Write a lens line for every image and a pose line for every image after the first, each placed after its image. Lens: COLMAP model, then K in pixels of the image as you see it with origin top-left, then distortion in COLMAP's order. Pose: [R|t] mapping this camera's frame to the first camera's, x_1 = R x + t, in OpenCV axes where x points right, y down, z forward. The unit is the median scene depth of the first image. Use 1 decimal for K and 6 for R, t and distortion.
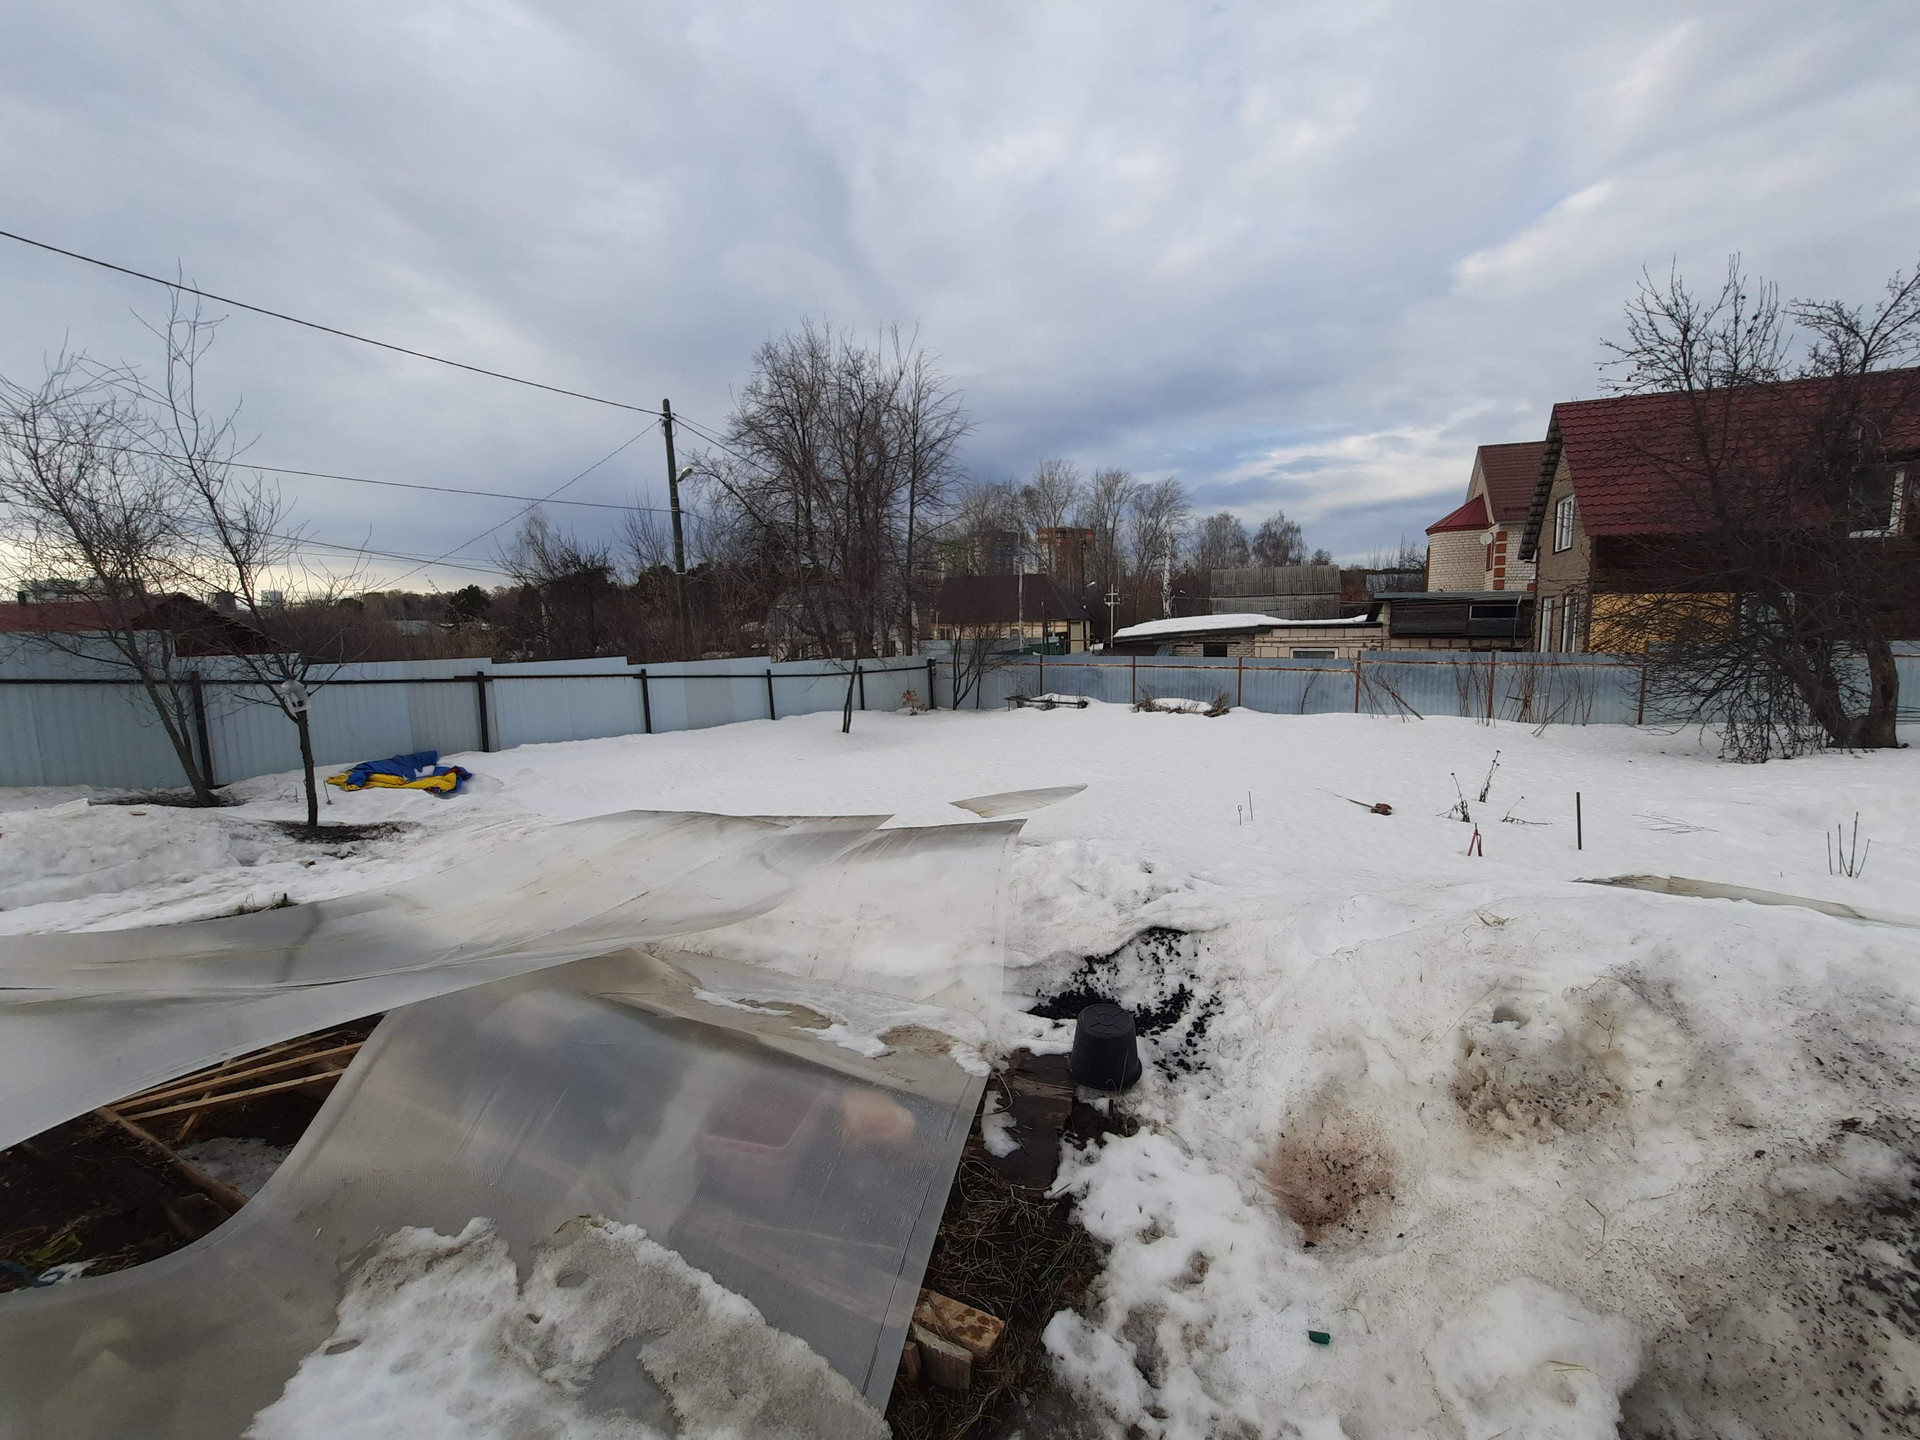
lens RADIAL K [[764.2, 0, 969.7], [0, 764.2, 706.7], [0, 0, 1]] dist [-0.018207, -0.000244]
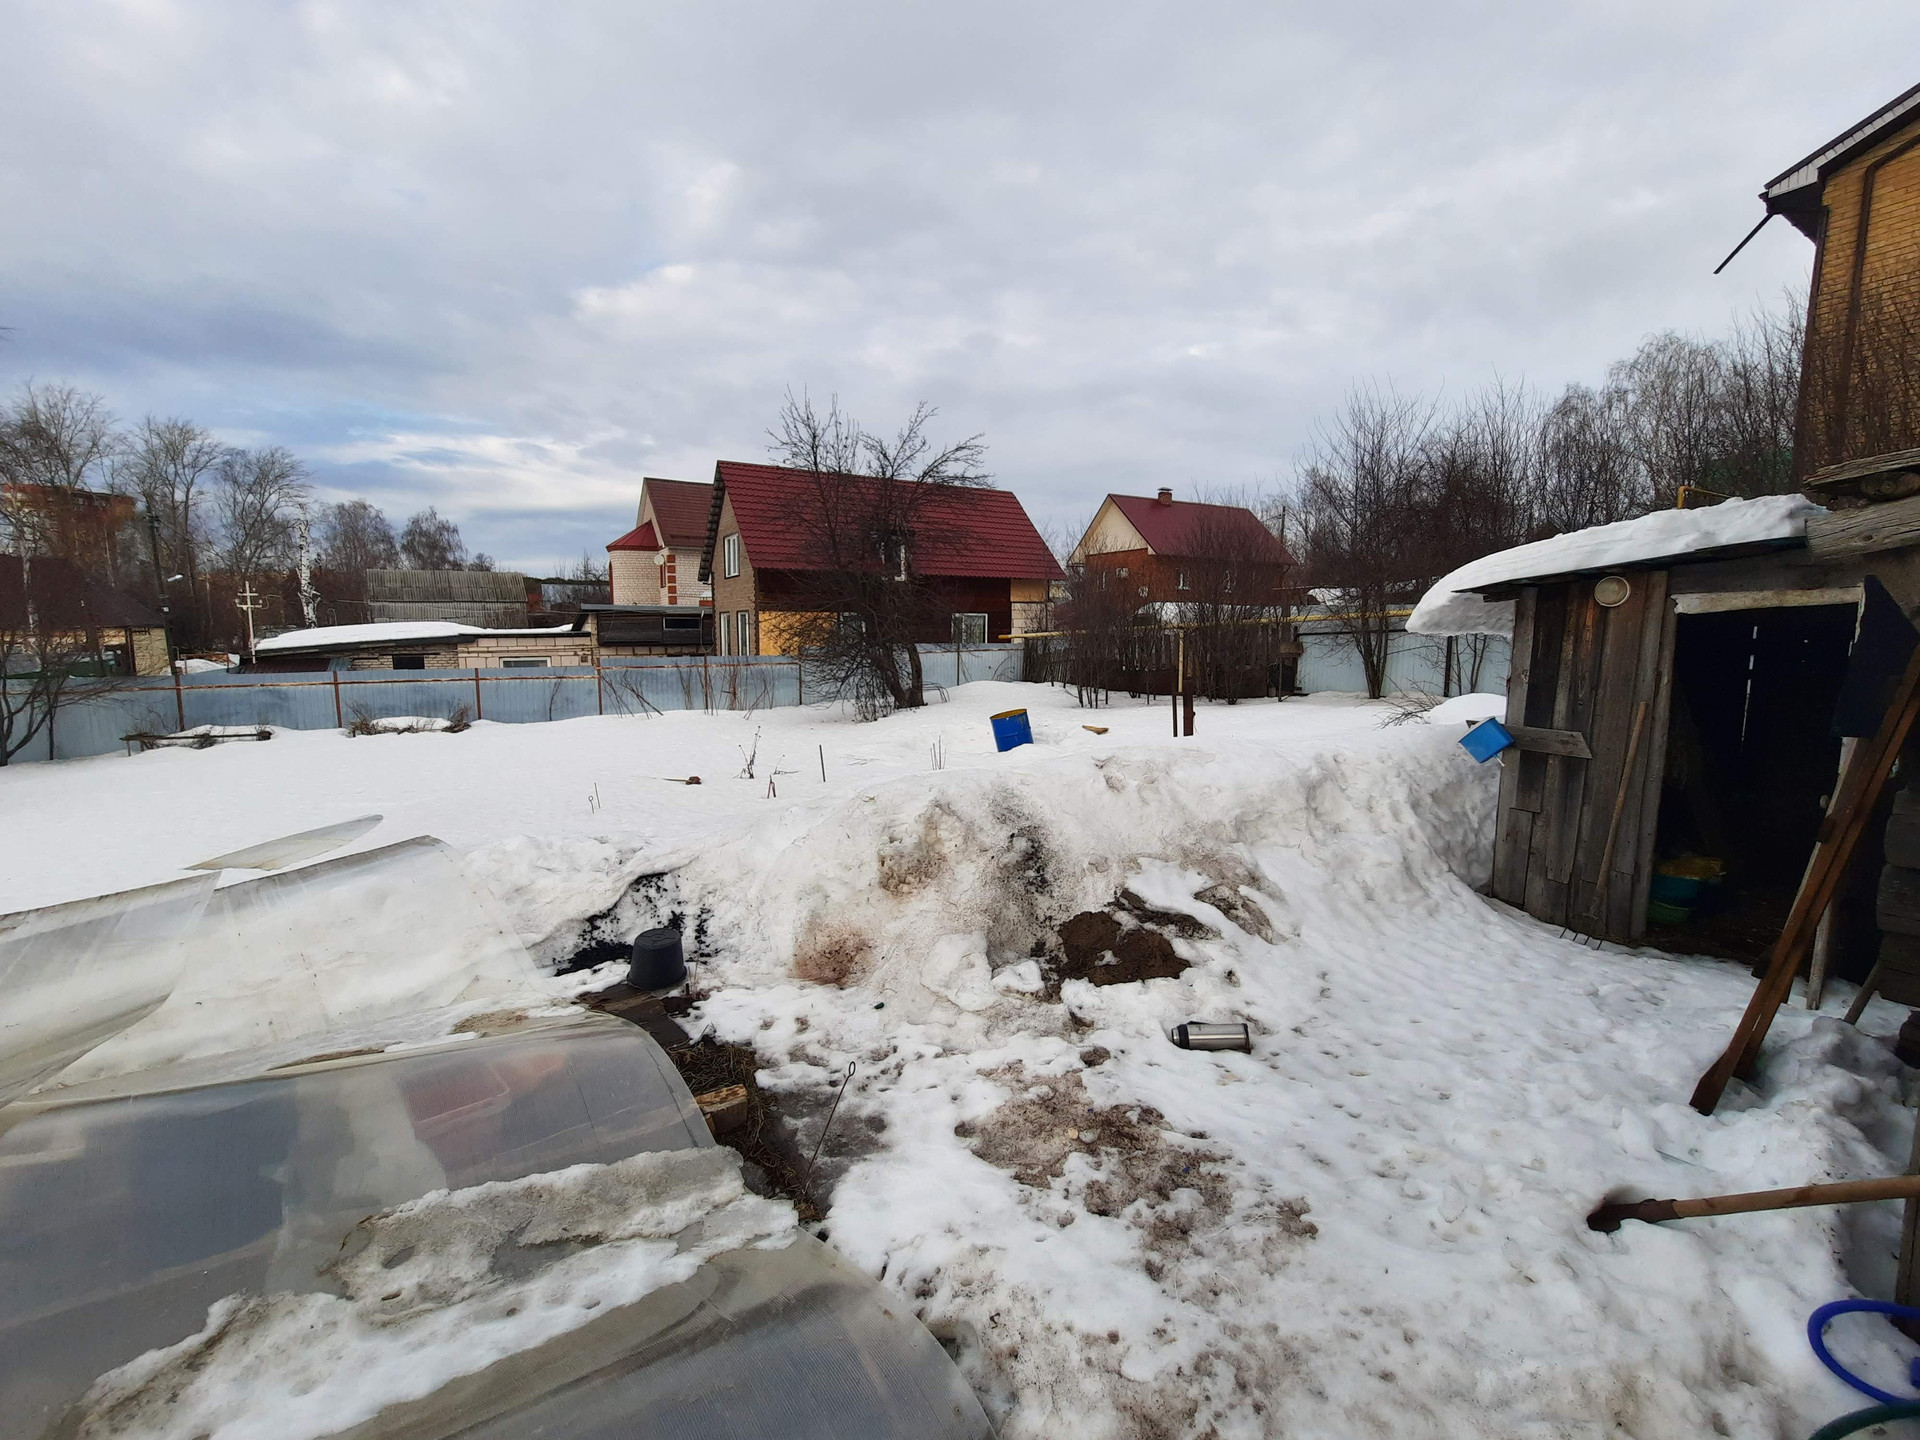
lens RADIAL K [[764.2, 0, 969.7], [0, 764.2, 706.7], [0, 0, 1]] dist [-0.018207, -0.000244]
pose [[0.540473, -0.075098, 0.838003, -0.462723], [0.084909, 0.995792, 0.034476, 0.012568], [-0.837066, 0.052521, 0.544576, -0.140489]]
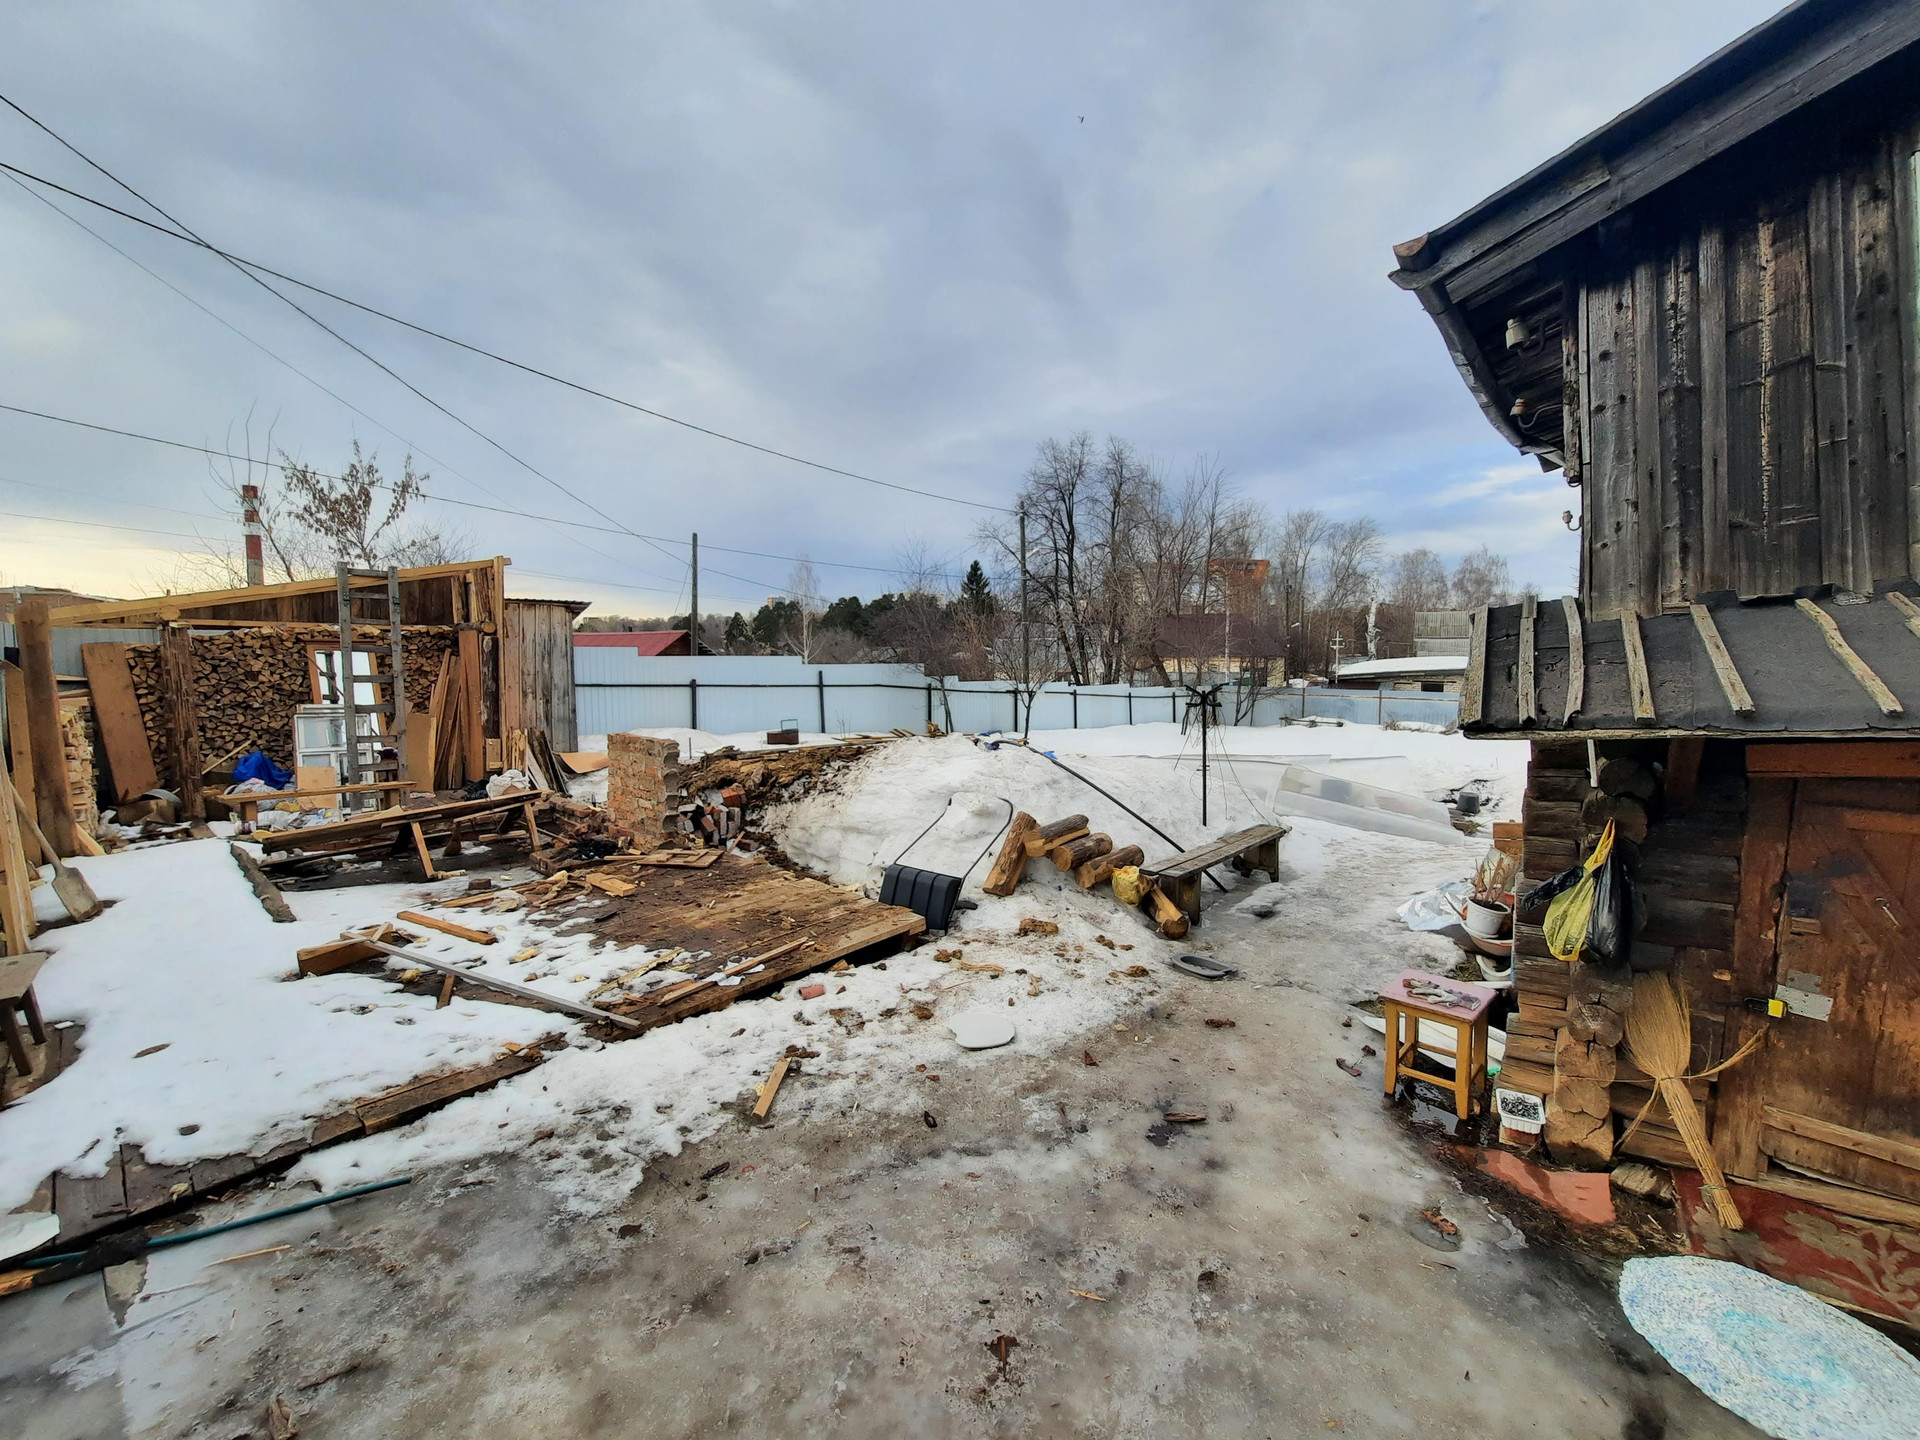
lens RADIAL K [[777.2, 0, 966.9], [0, 777.2, 704.6], [0, 0, 1]] dist [-0.000204, 0.000410]
pose [[0.980622, 0.032199, -0.193247, -1.061234], [-0.040212, 0.998480, -0.037689, 0.180778], [0.191740, 0.044729, 0.980426, -2.217444]]
